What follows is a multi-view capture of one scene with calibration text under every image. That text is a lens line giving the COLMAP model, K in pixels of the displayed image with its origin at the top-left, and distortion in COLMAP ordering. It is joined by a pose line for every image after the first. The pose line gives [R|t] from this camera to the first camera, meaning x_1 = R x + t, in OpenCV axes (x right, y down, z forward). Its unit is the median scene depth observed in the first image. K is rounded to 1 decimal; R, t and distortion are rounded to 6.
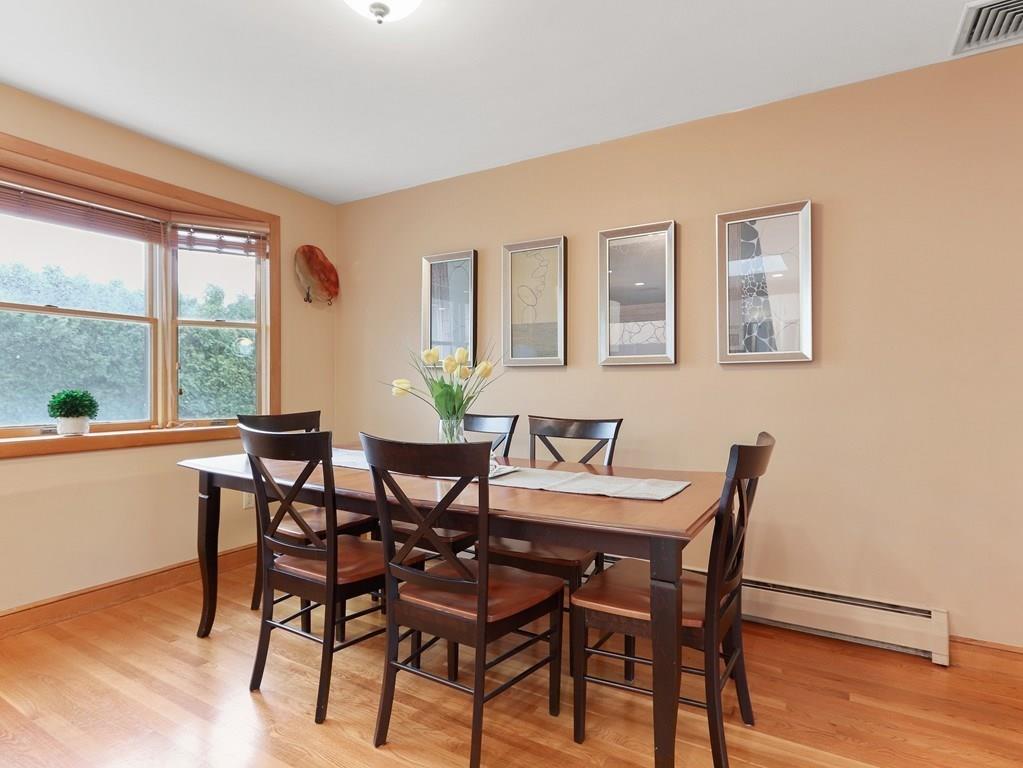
lens RADIAL K [[547.4, 0, 511.5], [0, 547.4, 384.0], [0, 0, 1]] dist [0.013841, 0.000135]
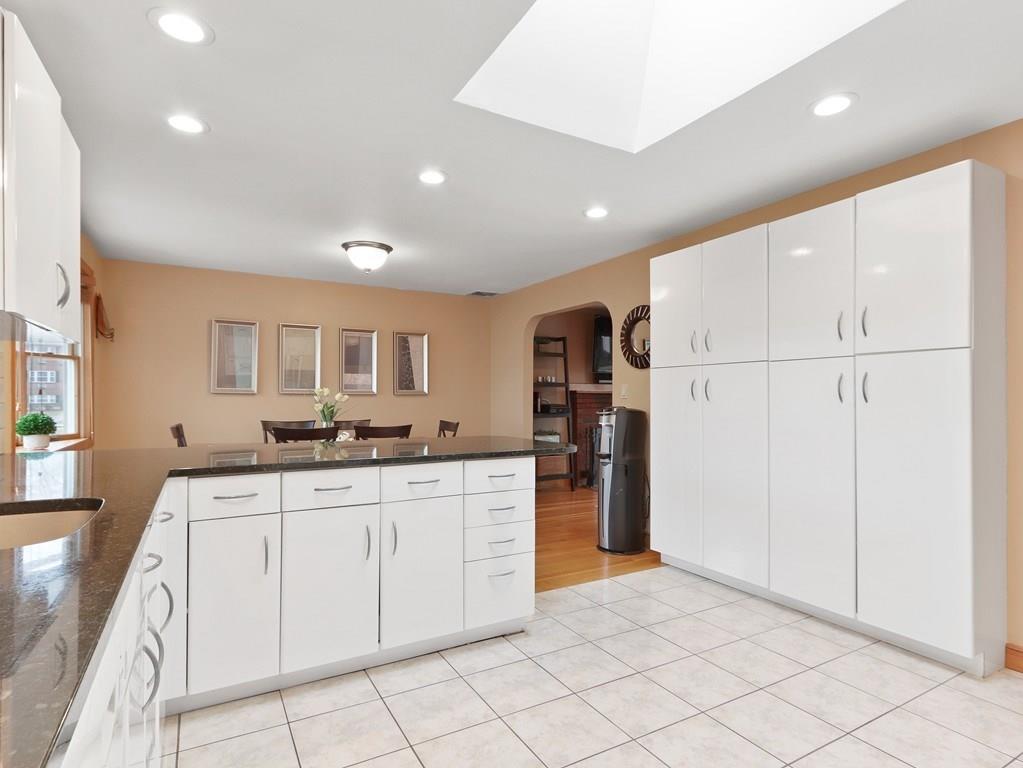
lens RADIAL K [[545.3, 0, 507.9], [0, 545.3, 396.9], [0, 0, 1]] dist [0.002791, 0.000456]
pose [[0.501149, -0.001927, 0.865359, -1.339254], [-0.006627, 0.999960, 0.006065, -0.041134], [-0.865336, -0.008774, 0.501116, -0.569677]]
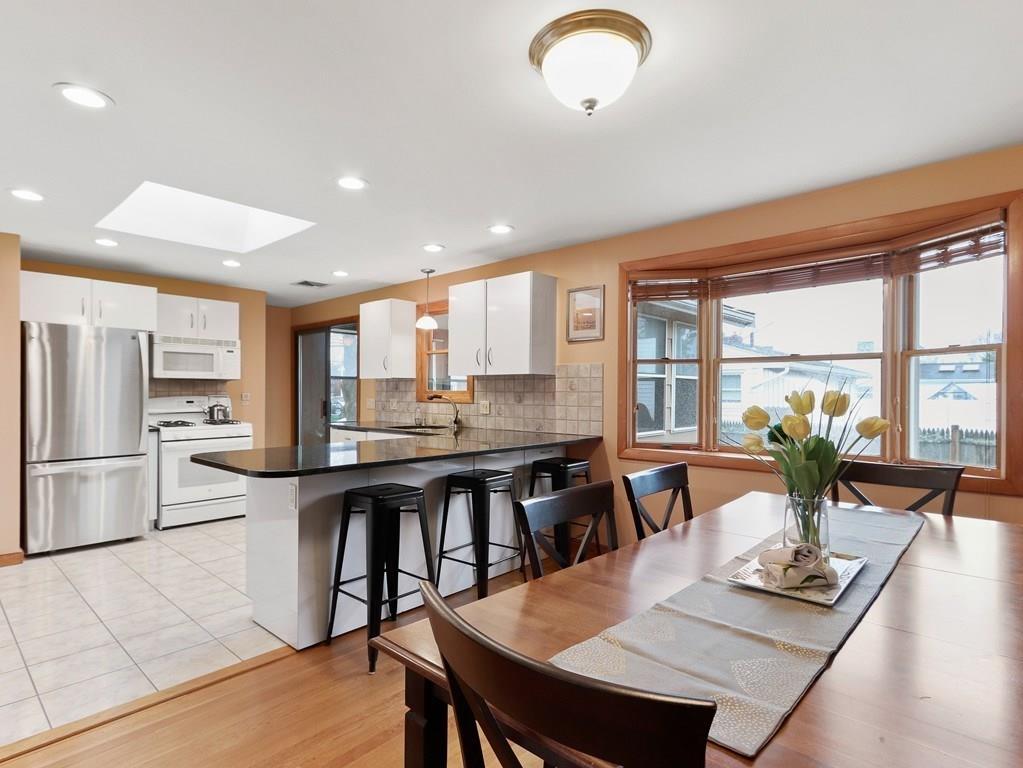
lens RADIAL K [[539.5, 0, 512.1], [0, 539.5, 391.2], [0, 0, 1]] dist [-0.000657, -0.000356]
pose [[-0.202243, -0.007002, -0.979310, 0.514236], [0.003538, 0.999963, -0.007880, -0.052926], [0.979329, -0.005059, -0.202211, 0.637833]]
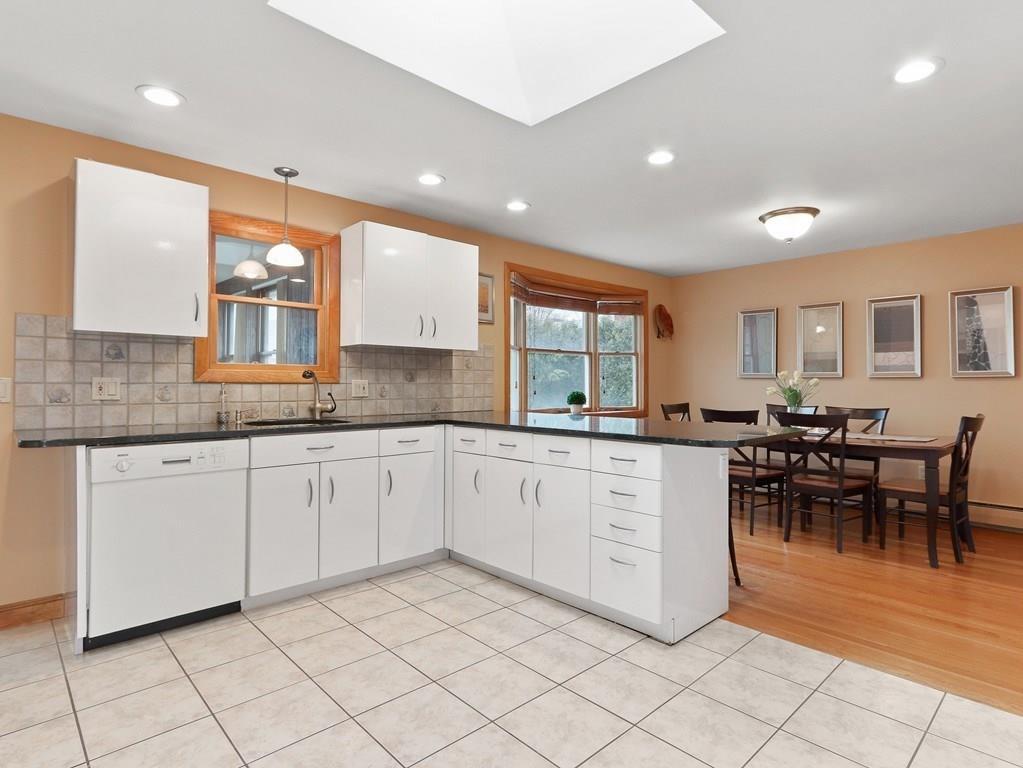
lens RADIAL K [[553.3, 0, 519.7], [0, 553.3, 377.7], [0, 0, 1]] dist [0.013613, 0.000347]
pose [[0.961326, -0.005858, -0.275350, -0.430831], [0.005048, 0.999981, -0.003651, -0.033380], [0.275366, 0.002120, 0.961337, -1.030333]]
